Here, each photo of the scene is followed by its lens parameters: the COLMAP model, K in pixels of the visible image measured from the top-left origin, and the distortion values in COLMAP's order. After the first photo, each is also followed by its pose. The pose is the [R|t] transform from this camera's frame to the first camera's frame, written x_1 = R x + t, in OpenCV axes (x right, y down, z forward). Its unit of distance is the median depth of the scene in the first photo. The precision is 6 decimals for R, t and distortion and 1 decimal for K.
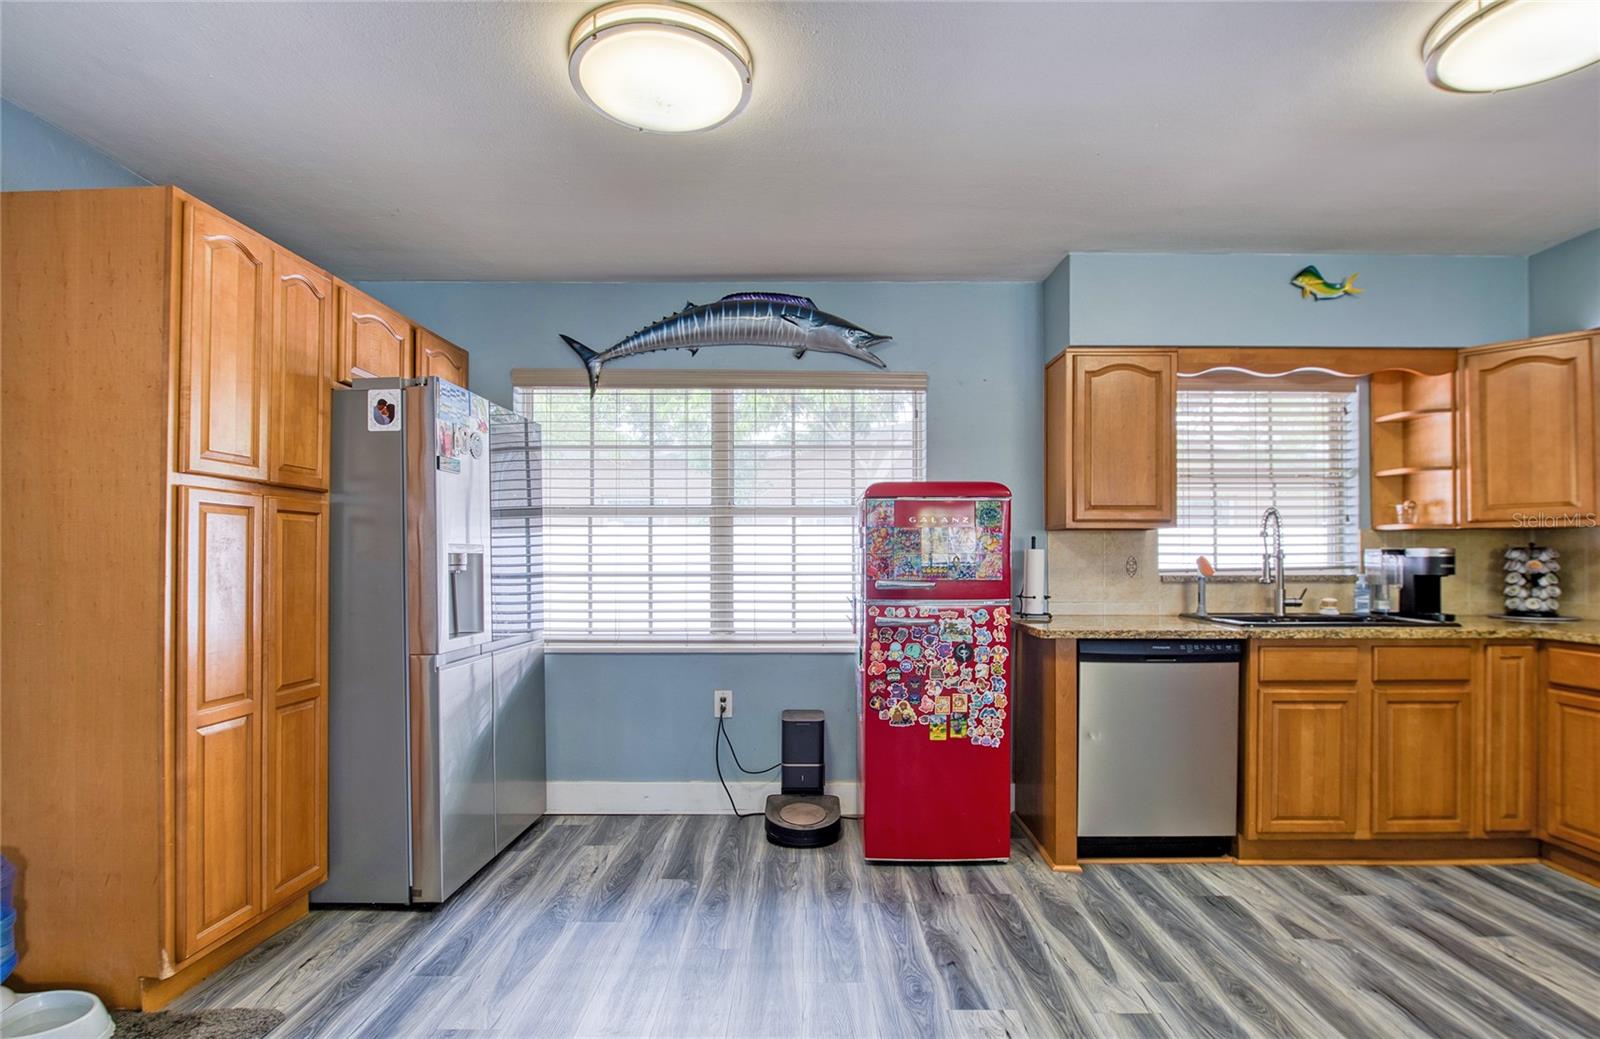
lens RADIAL K [[770.3, 0, 808.7], [0, 770.3, 551.2], [0, 0, 1]] dist [-0.011475, -0.002233]
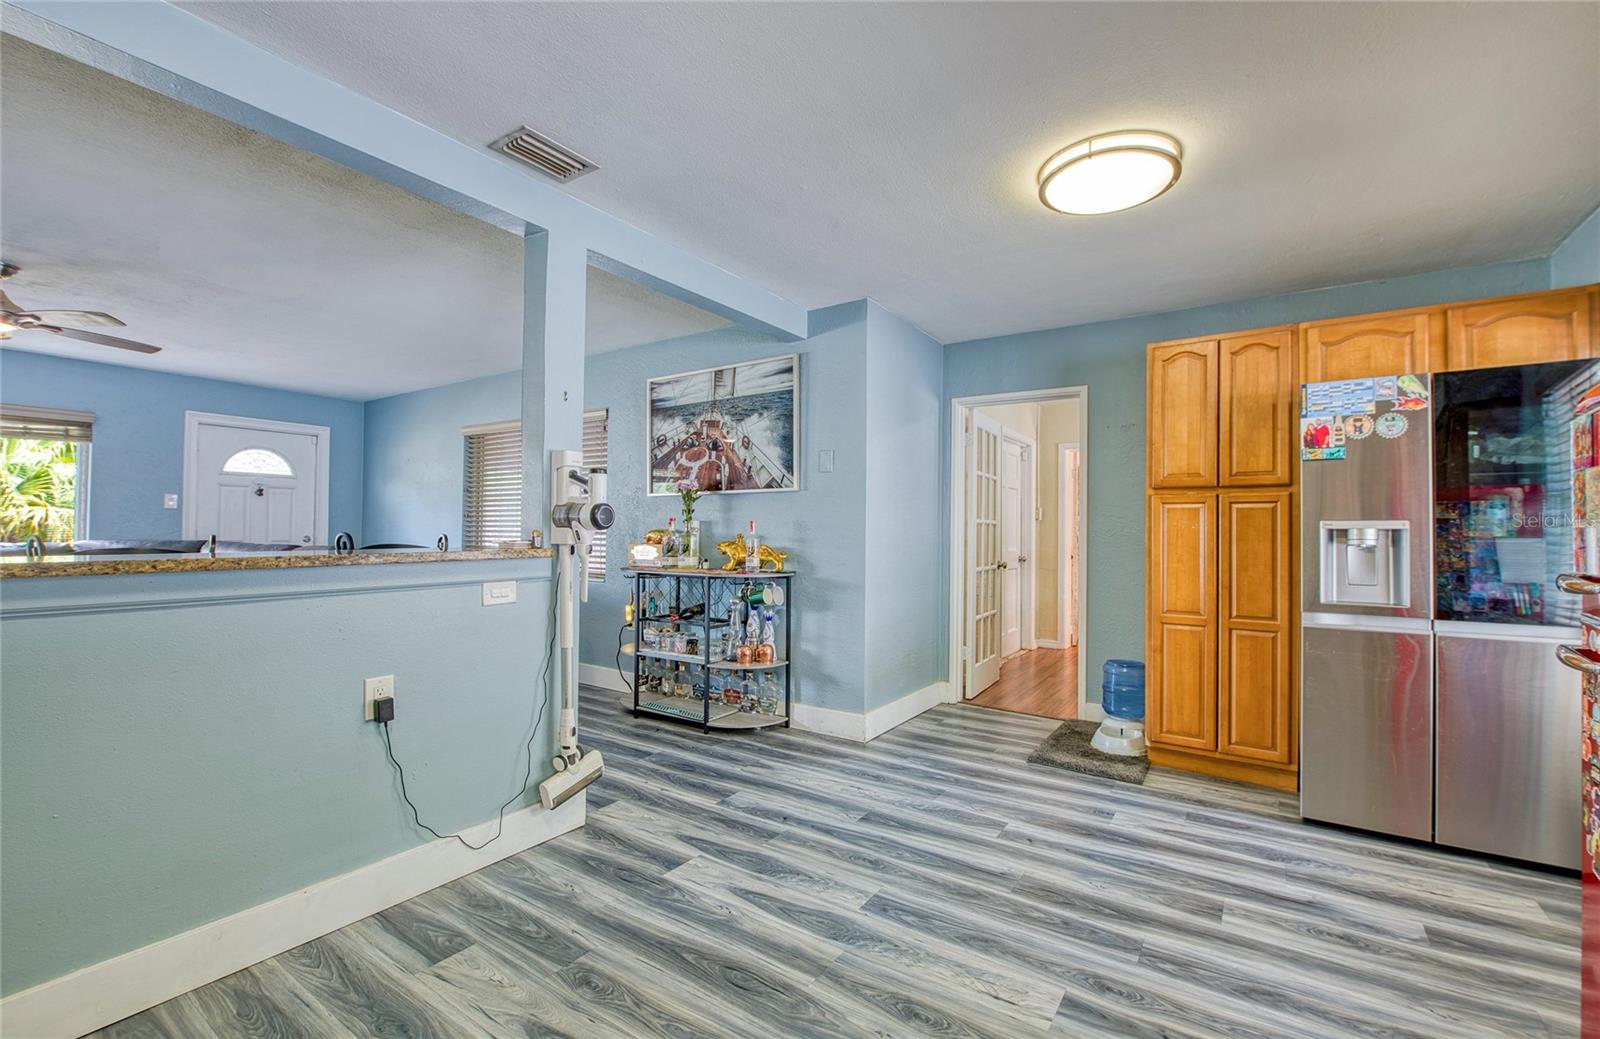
lens RADIAL K [[691.1, 0, 794.5], [0, 691.1, 518.5], [0, 0, 1]] dist [-0.011626, -0.003489]
pose [[-0.566069, -0.020063, -0.824113, 0.753072], [0.000736, 0.999691, -0.024843, 0.011513], [0.824357, -0.014670, -0.565880, 0.823585]]
